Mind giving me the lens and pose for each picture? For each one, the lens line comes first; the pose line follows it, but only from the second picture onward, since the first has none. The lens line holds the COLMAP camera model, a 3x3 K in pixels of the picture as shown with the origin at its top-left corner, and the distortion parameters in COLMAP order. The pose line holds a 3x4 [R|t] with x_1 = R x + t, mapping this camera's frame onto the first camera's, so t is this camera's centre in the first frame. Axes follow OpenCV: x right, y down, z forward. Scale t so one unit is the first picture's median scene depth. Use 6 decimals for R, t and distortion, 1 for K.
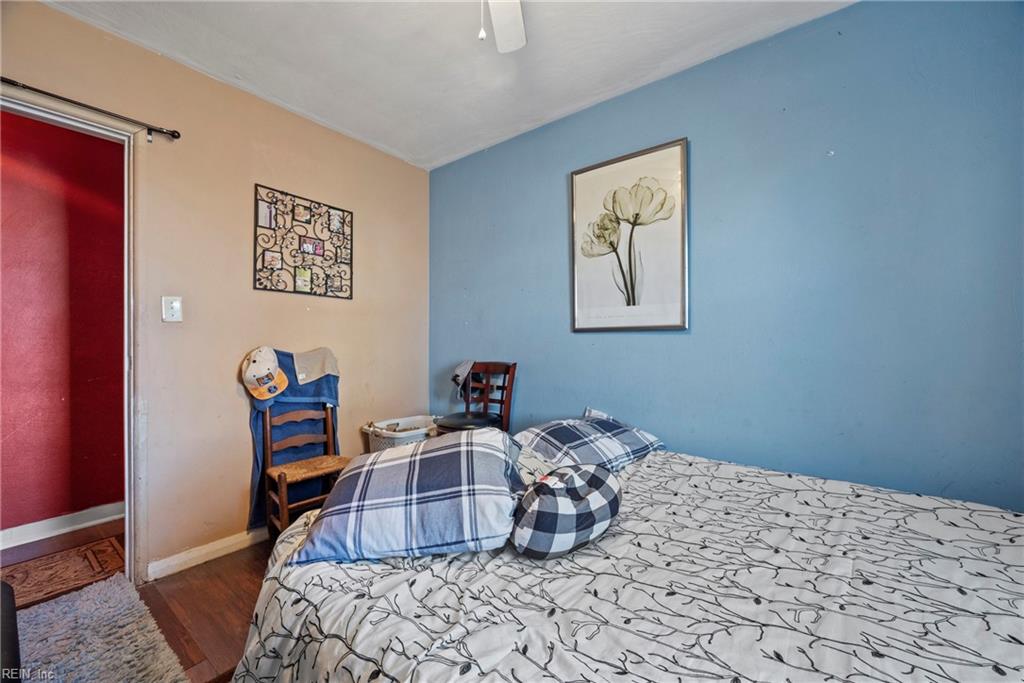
lens RADIAL K [[401.5, 0, 510.9], [0, 401.5, 343.2], [0, 0, 1]] dist [-0.002143, -0.000191]
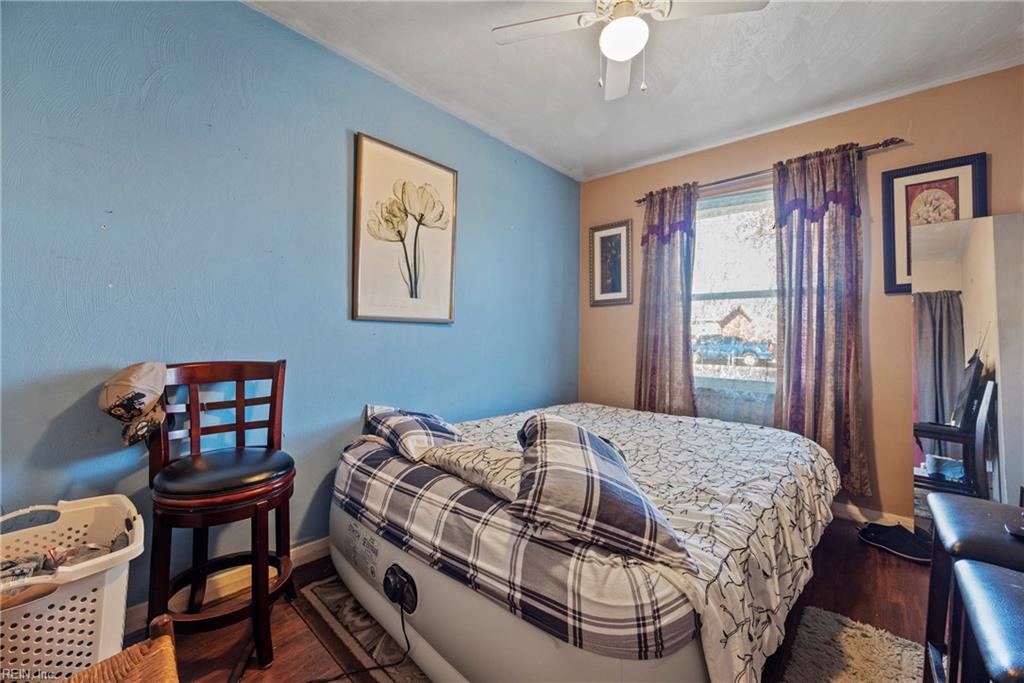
lens RADIAL K [[401.5, 0, 510.9], [0, 401.5, 343.2], [0, 0, 1]] dist [-0.002143, -0.000191]
pose [[0.087499, 0.001210, 0.996164, -0.718388], [0.000350, 0.999999, -0.001245, 0.025672], [-0.996165, 0.000458, 0.087498, 0.648068]]
